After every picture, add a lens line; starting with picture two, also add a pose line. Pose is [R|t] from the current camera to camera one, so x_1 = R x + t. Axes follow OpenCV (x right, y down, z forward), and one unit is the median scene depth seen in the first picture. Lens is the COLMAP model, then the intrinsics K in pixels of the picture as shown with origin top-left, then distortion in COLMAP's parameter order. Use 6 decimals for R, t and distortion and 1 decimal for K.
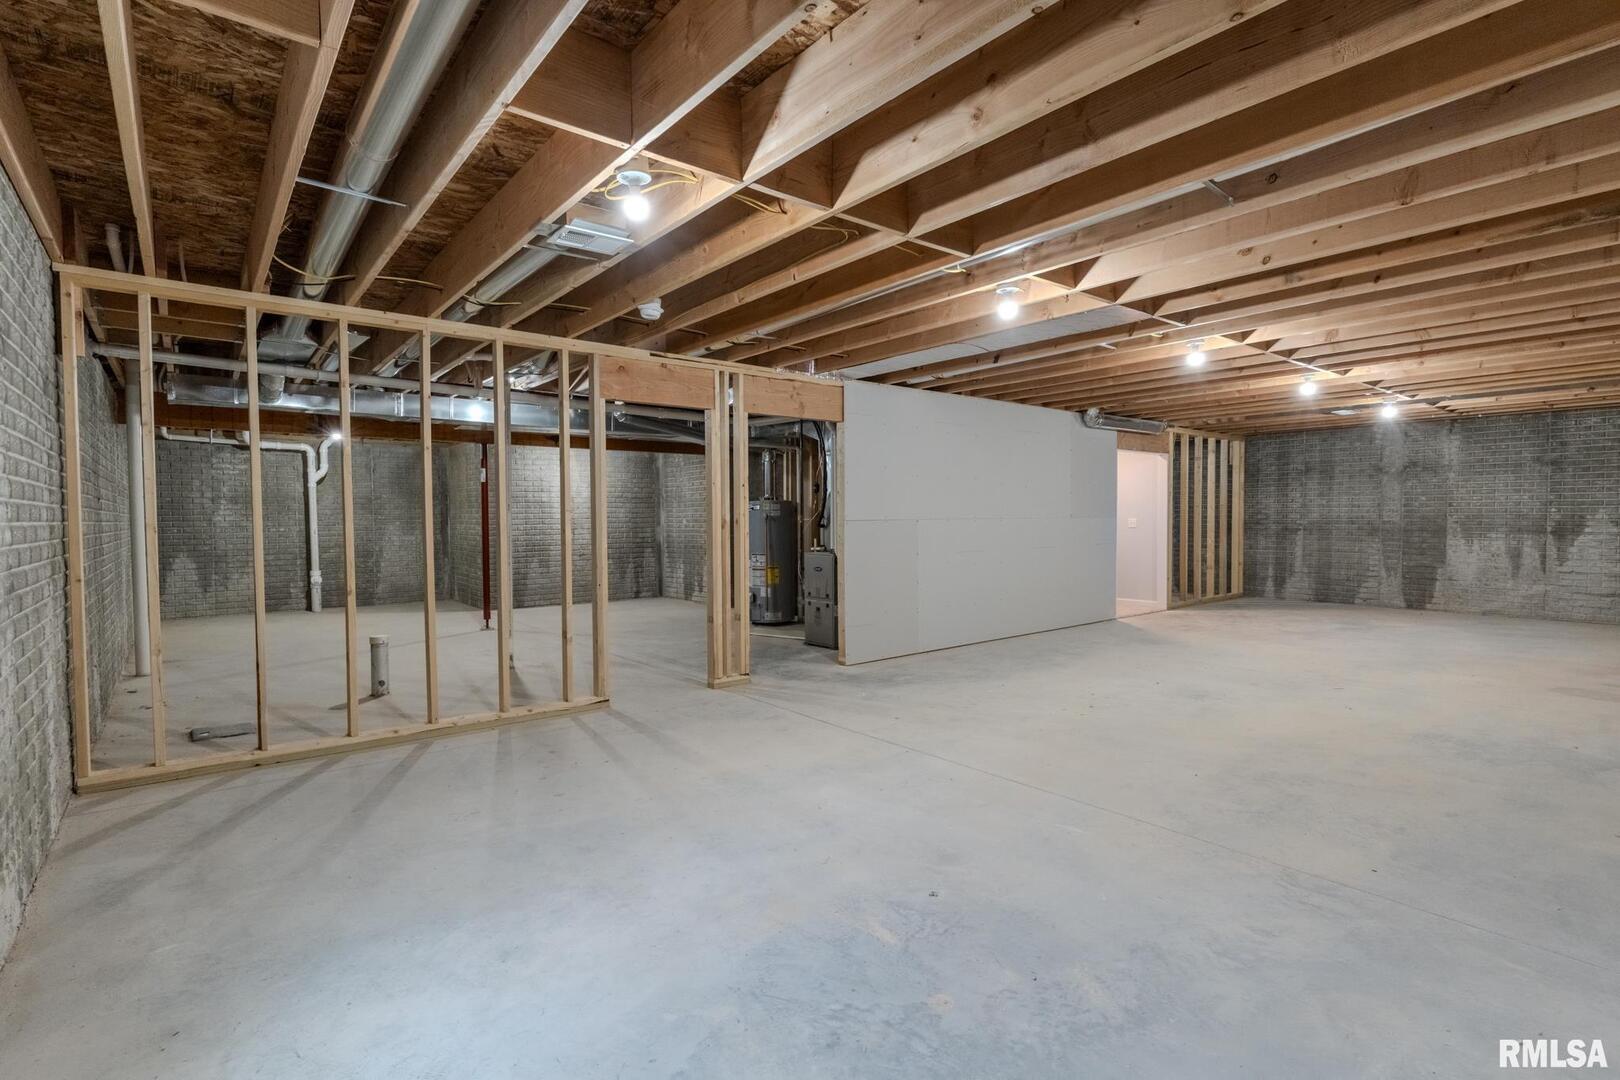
lens RADIAL K [[766.8, 0, 807.8], [0, 766.8, 539.6], [0, 0, 1]] dist [-0.005074, 0.000292]
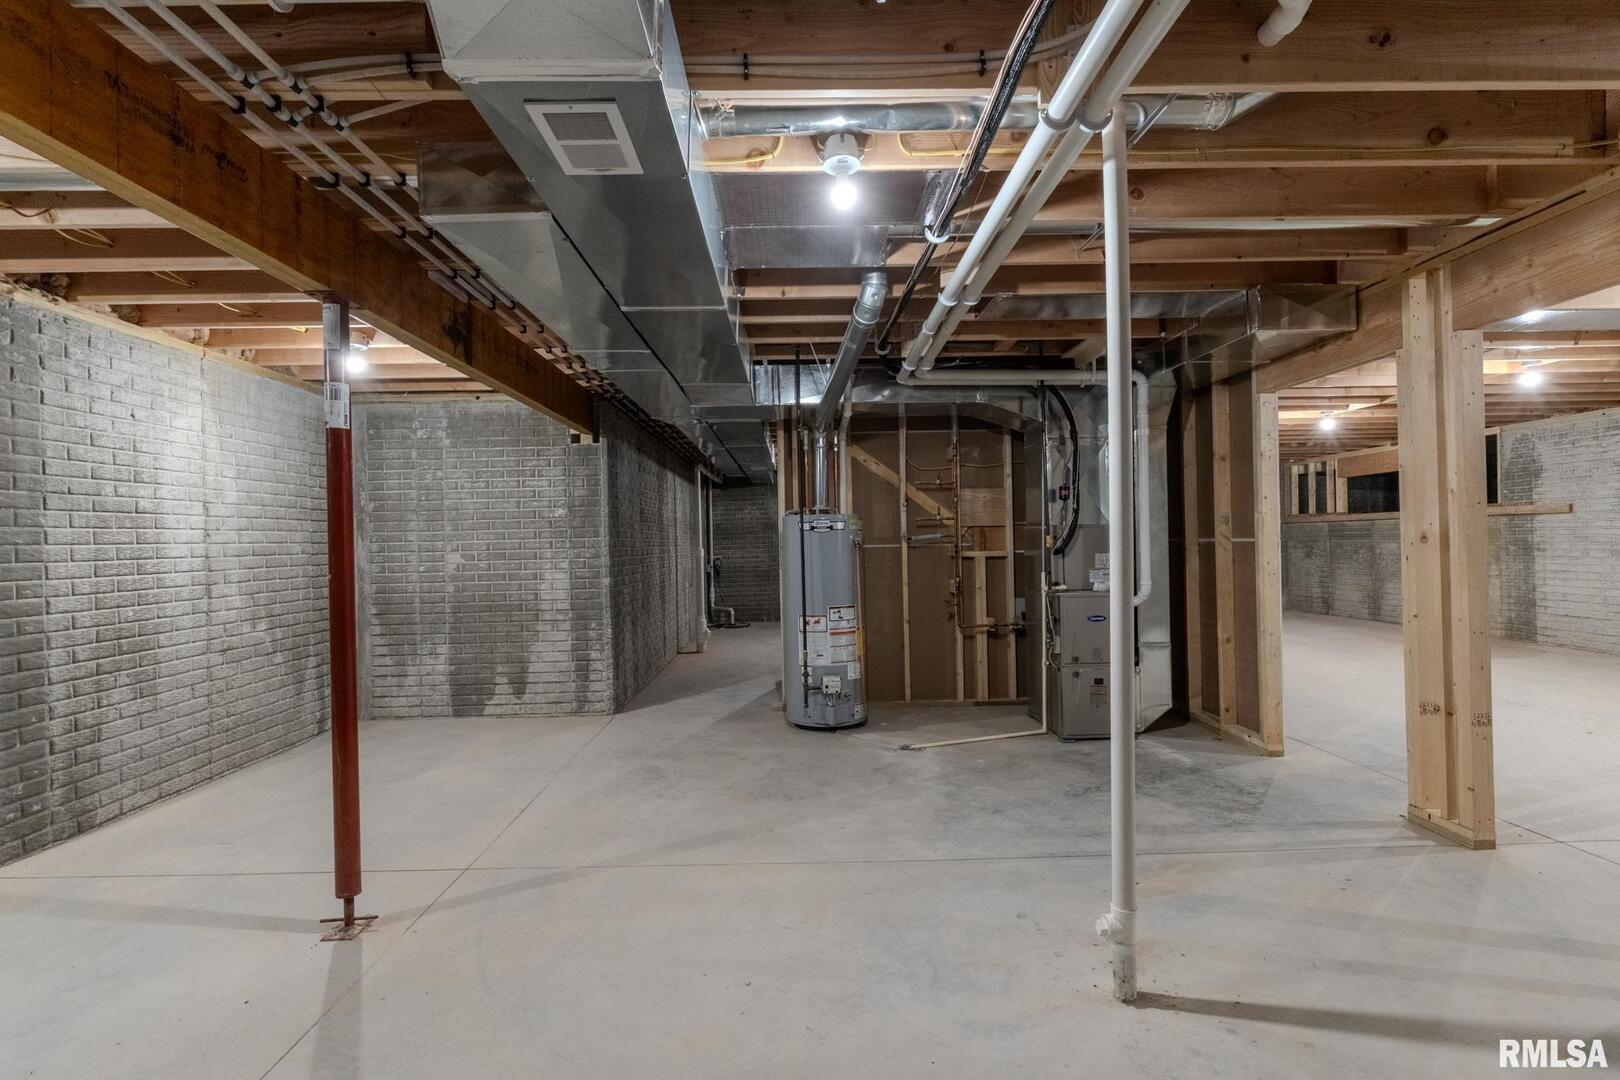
lens RADIAL K [[766.8, 0, 811.7], [0, 766.8, 541.7], [0, 0, 1]] dist [-0.005074, 0.000292]
pose [[0.608196, -0.006667, 0.793759, -0.438543], [0.041391, 0.998871, -0.023325, -0.014176], [-0.792707, 0.047041, 0.607785, 0.544111]]
